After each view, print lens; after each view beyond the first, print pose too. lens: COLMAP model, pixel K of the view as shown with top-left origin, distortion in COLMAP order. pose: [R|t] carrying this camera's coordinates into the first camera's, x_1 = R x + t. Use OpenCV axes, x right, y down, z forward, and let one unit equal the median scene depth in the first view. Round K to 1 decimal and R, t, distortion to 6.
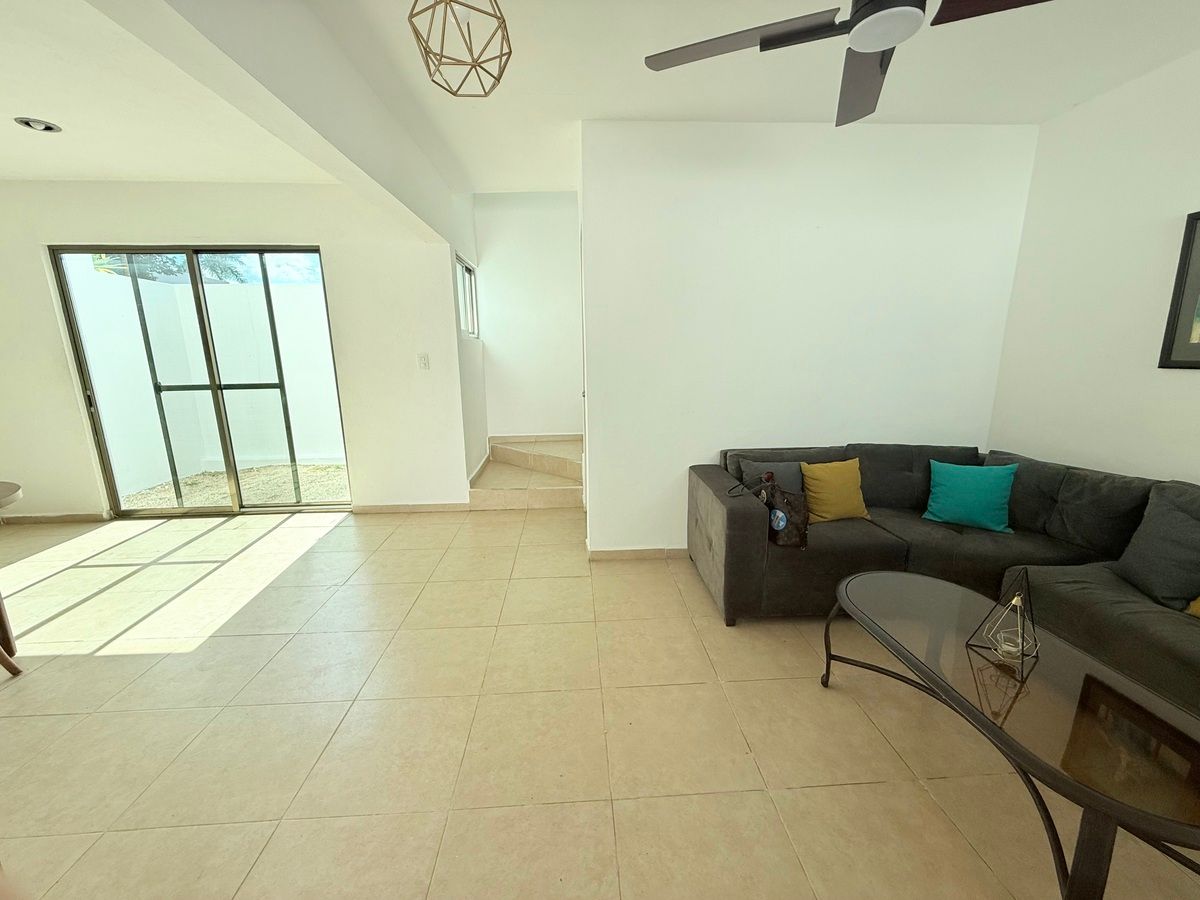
lens RADIAL K [[479.7, 0, 600.0], [0, 479.7, 450.0], [0, 0, 1]] dist [0.001740, 0.000114]
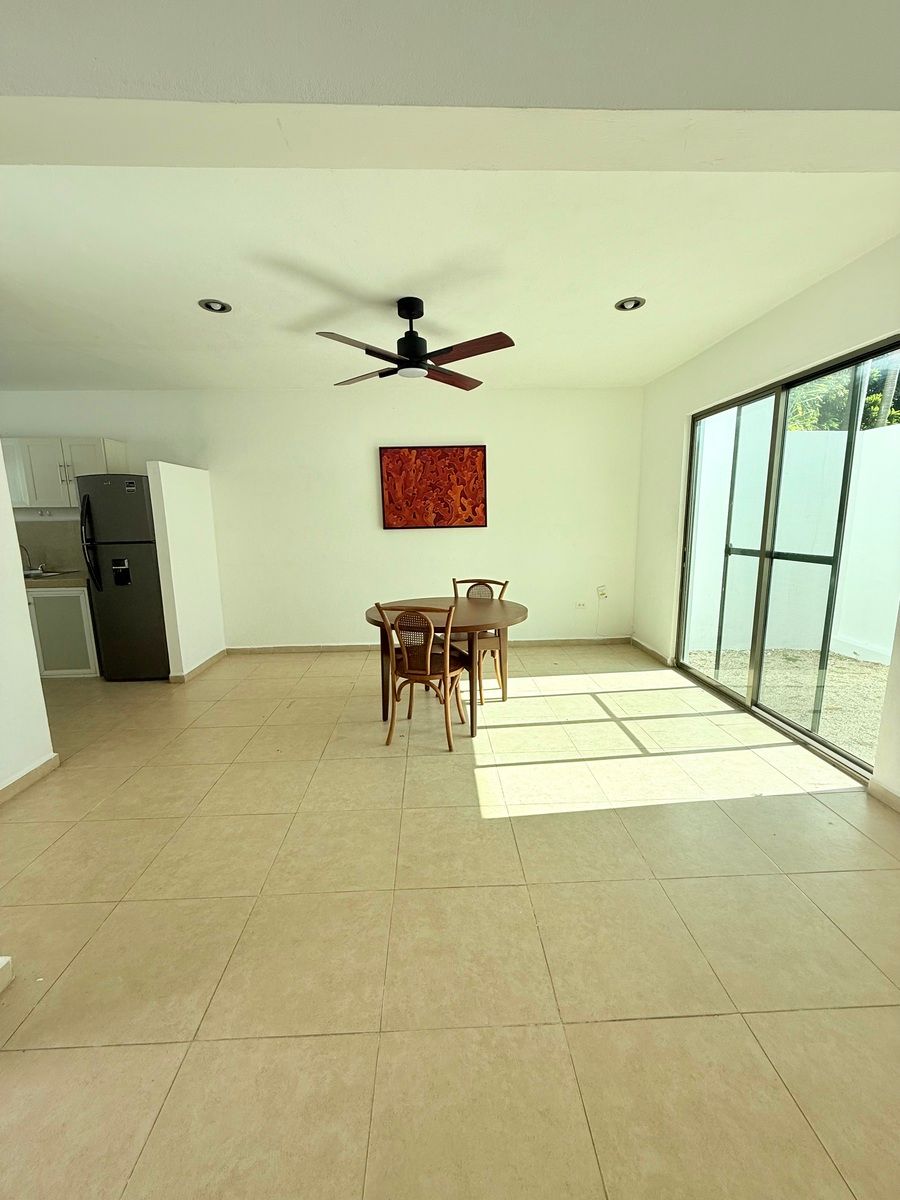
lens RADIAL K [[479.7, 0, 450.0], [0, 479.7, 600.0], [0, 0, 1]] dist [0.001740, 0.000114]
pose [[-0.021301, 0.181832, -0.983099, 0.019233], [-0.195612, 0.963559, 0.182456, -0.102336], [0.980450, 0.196192, 0.015044, 0.490302]]
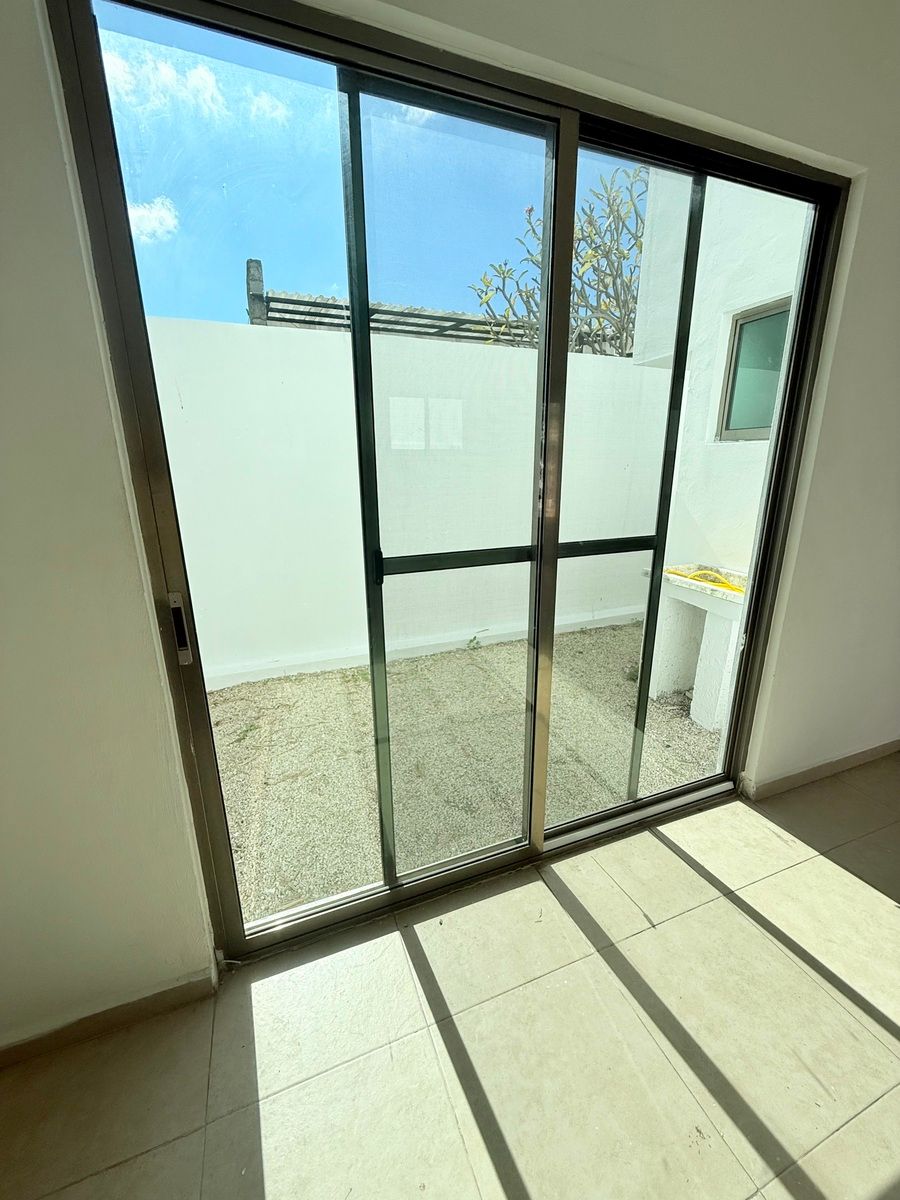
lens RADIAL K [[479.7, 0, 450.0], [0, 479.7, 600.0], [0, 0, 1]] dist [0.001740, 0.000114]
pose [[0.950632, -0.079120, 0.300064, -0.996139], [0.063153, 0.996041, 0.062557, -0.126172], [-0.303826, -0.040518, 0.951866, 0.687936]]
